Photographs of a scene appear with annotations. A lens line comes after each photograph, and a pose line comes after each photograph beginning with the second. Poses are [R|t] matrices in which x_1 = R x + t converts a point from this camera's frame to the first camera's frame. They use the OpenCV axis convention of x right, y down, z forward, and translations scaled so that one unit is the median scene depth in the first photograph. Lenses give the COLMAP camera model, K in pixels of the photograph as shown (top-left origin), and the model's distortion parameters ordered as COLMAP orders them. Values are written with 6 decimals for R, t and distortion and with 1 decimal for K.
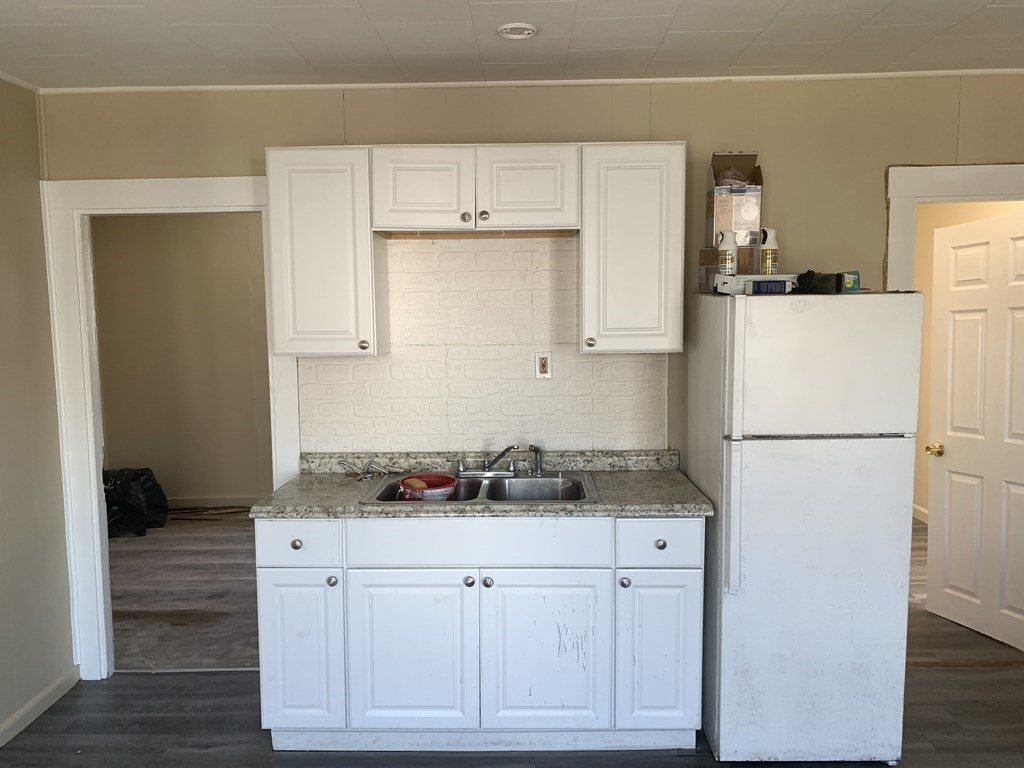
lens RADIAL K [[784.2, 0, 508.8], [0, 784.2, 385.6], [0, 0, 1]] dist [0.059405, -0.071464]
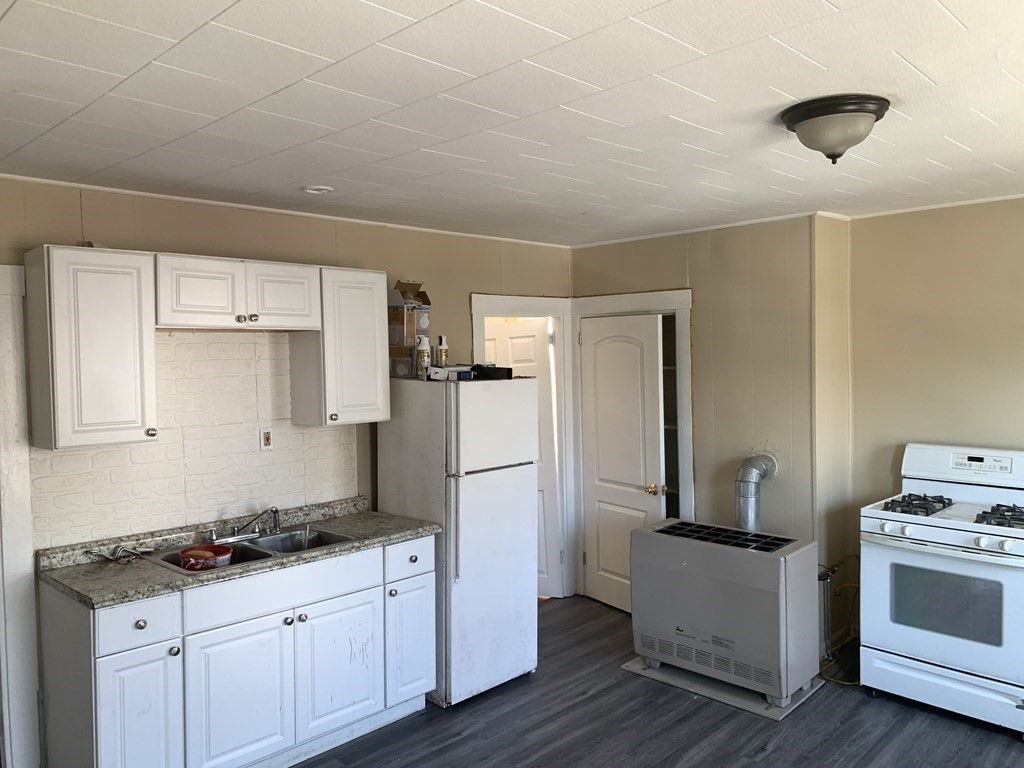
lens RADIAL K [[784.2, 0, 522.9], [0, 784.2, 376.4], [0, 0, 1]] dist [0.059405, -0.071464]
pose [[0.689794, -0.018887, 0.723759, -0.624142], [0.080212, 0.995499, -0.050469, -0.032712], [-0.719549, 0.092868, 0.688204, -0.122461]]
